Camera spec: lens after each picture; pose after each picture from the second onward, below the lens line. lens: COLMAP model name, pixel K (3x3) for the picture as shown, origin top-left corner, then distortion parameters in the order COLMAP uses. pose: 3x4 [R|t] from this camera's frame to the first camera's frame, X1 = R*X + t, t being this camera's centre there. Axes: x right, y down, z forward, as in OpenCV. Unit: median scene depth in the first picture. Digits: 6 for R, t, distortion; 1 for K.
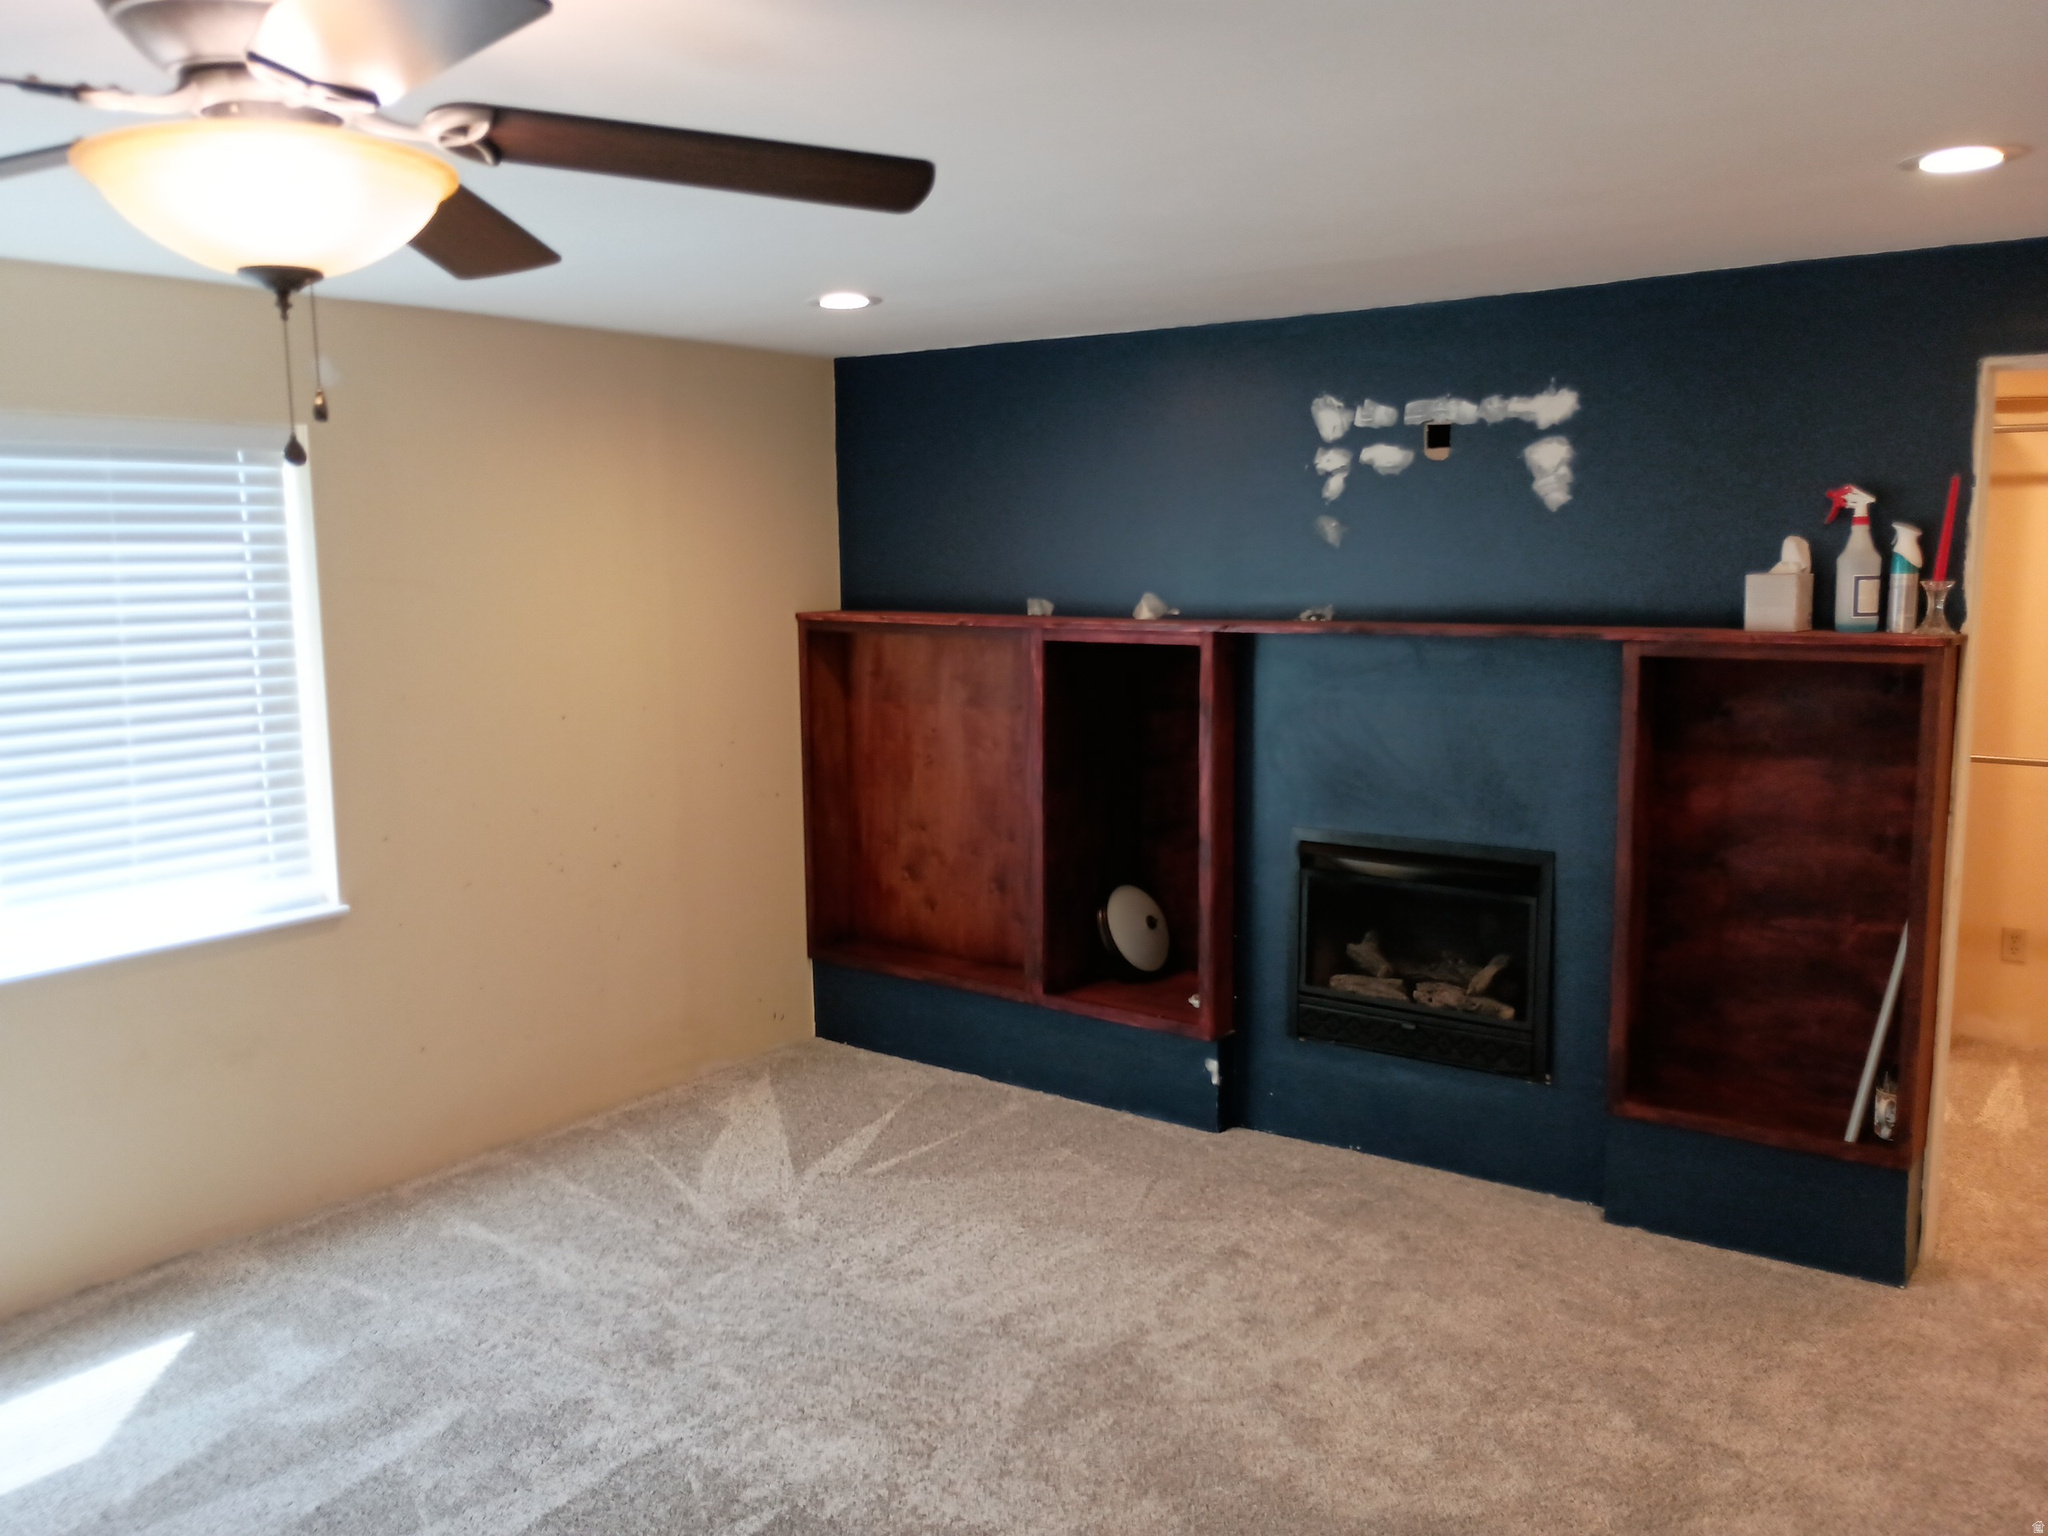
lens RADIAL K [[1659.6, 0, 1024.0], [0, 1659.6, 768.0], [0, 0, 1]] dist [0.015010, 0.003788]
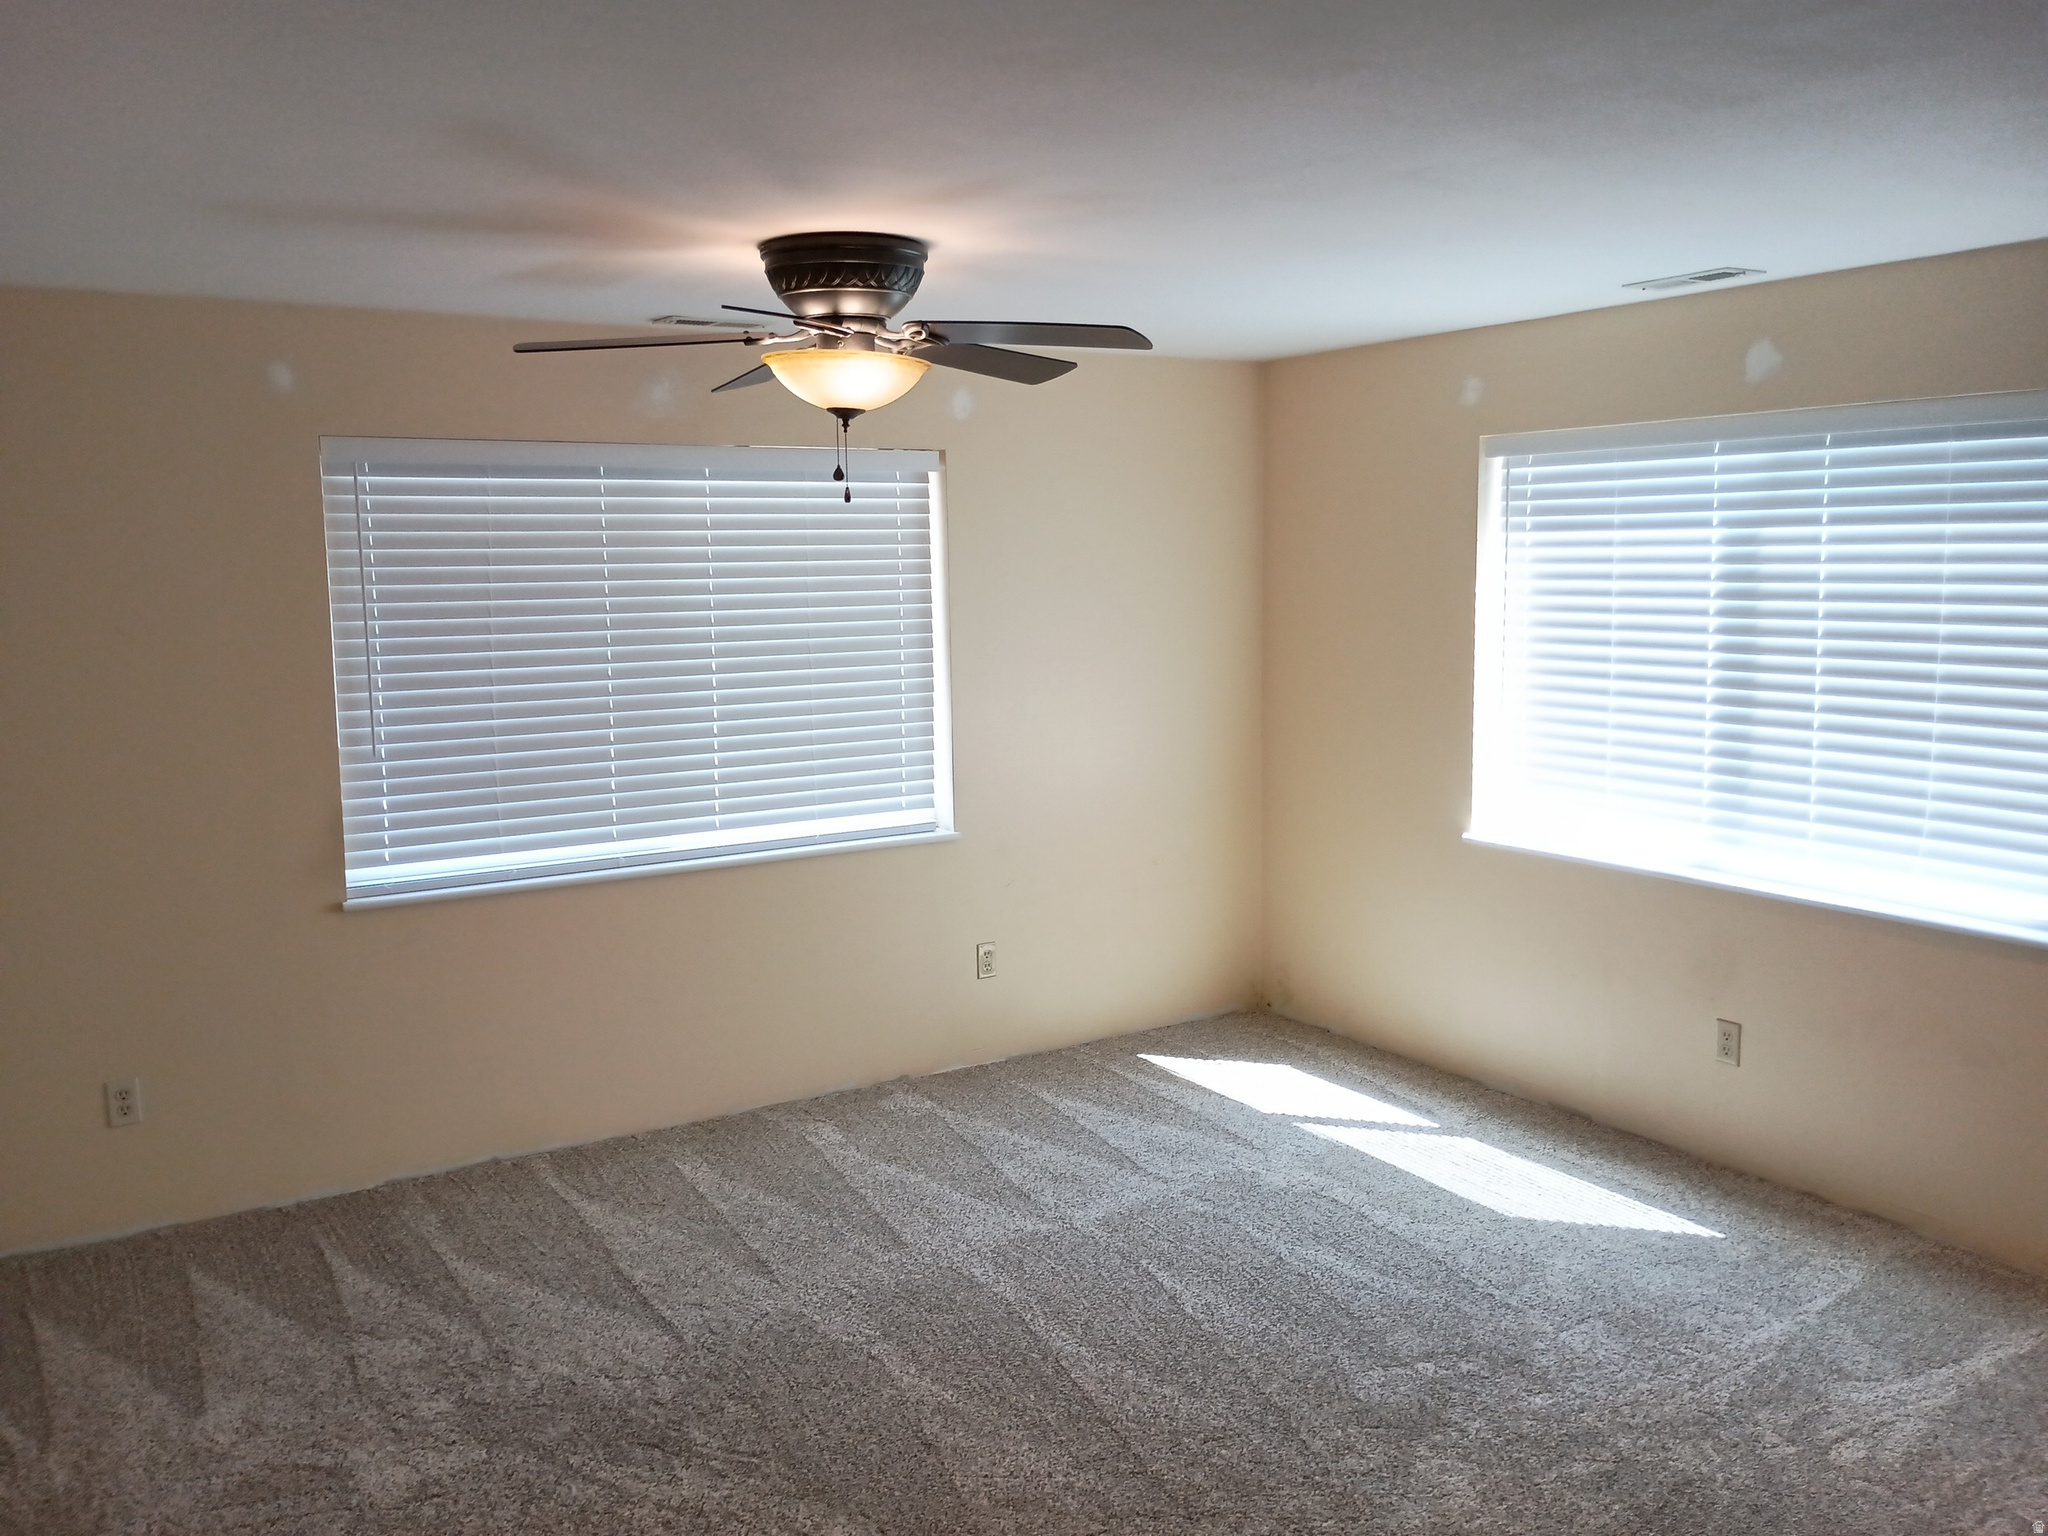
lens RADIAL K [[1659.6, 0, 1024.0], [0, 1659.6, 768.0], [0, 0, 1]] dist [0.015010, 0.003788]
pose [[-0.343634, 0.143029, -0.928148, 0.673723], [-0.111676, 0.975097, 0.191610, -0.131967], [0.932440, 0.169495, -0.319103, 0.900797]]
